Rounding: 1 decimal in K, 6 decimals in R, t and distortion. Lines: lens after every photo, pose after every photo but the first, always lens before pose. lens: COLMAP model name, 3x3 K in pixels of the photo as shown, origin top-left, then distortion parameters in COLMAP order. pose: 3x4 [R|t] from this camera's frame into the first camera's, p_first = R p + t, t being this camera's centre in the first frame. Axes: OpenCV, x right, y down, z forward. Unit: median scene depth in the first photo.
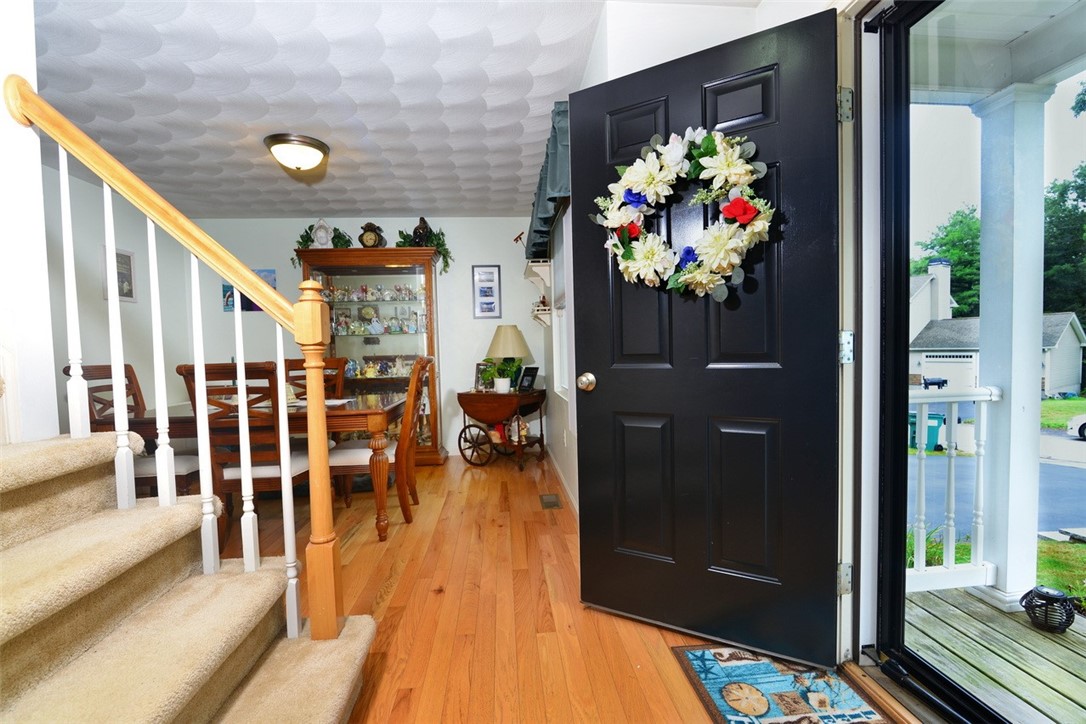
lens RADIAL K [[499.5, 0, 546.8], [0, 499.5, 373.0], [0, 0, 1]] dist [-0.019835, 0.000704]
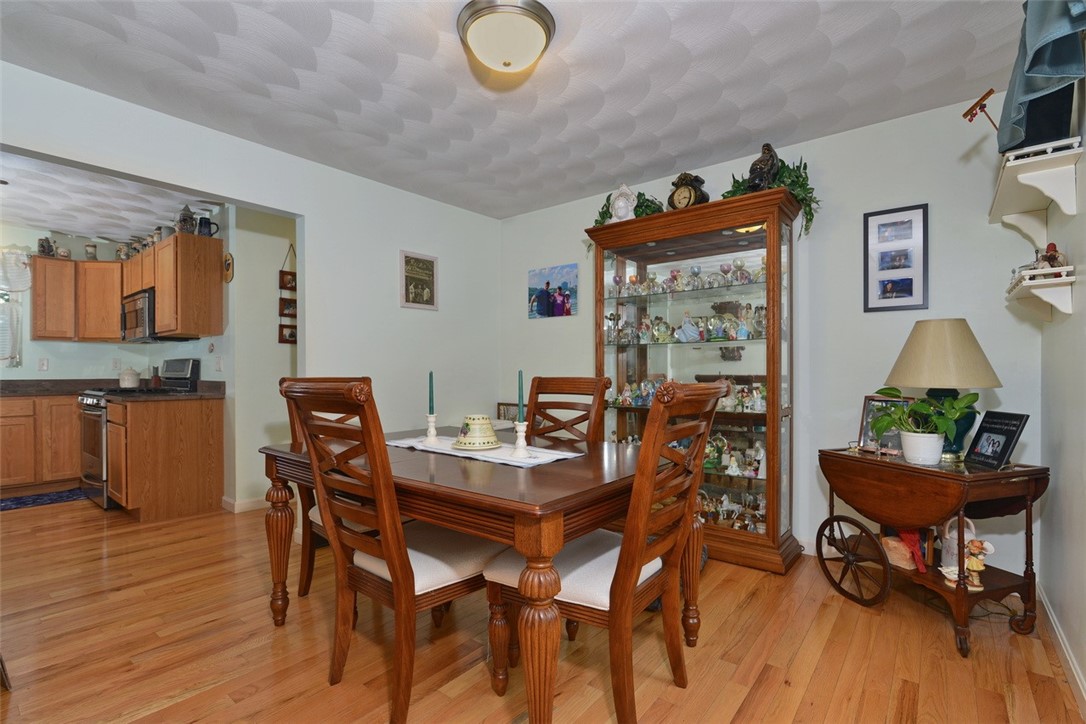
lens RADIAL K [[499.5, 0, 546.8], [0, 499.5, 373.0], [0, 0, 1]] dist [-0.019835, 0.000704]
pose [[0.721865, 0.028132, -0.691462, -0.024447], [-0.050848, 0.998629, -0.012455, -0.020600], [0.690163, 0.044150, 0.722306, 0.413152]]
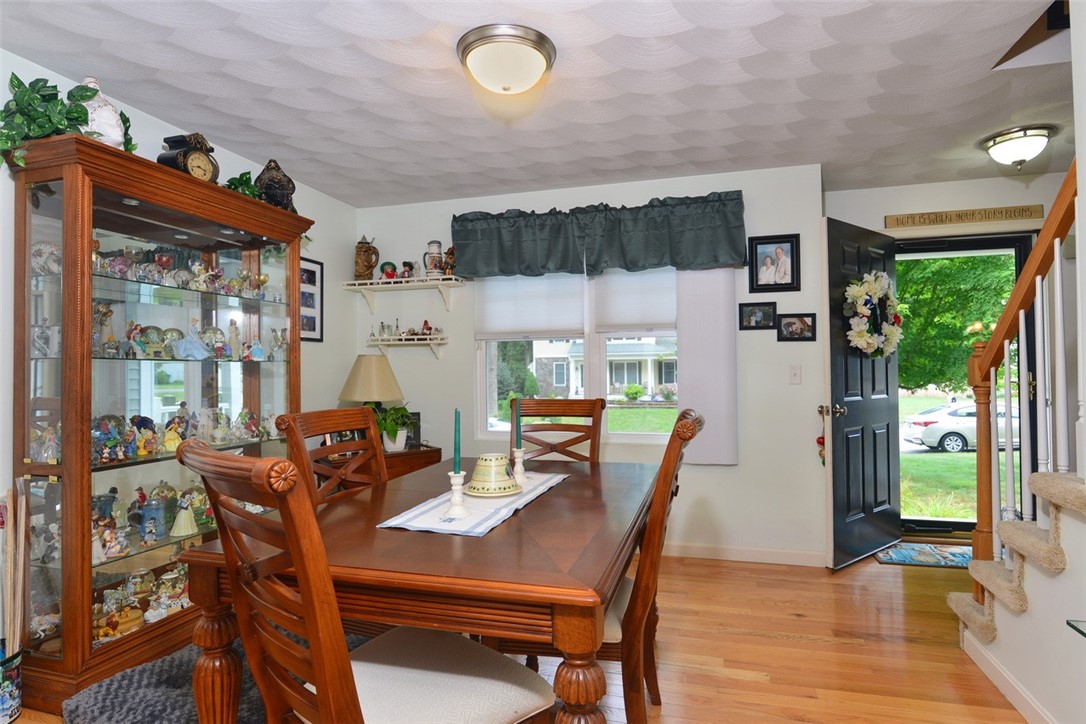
lens RADIAL K [[579.0, 0, 543.0], [0, 579.0, 362.0], [0, 0, 1]] dist [-0.003305, -0.000648]
pose [[0.363288, 0.033886, 0.931061, -0.765680], [0.046004, 0.997467, -0.054253, -0.030438], [-0.930541, 0.062542, 0.360808, 0.493516]]
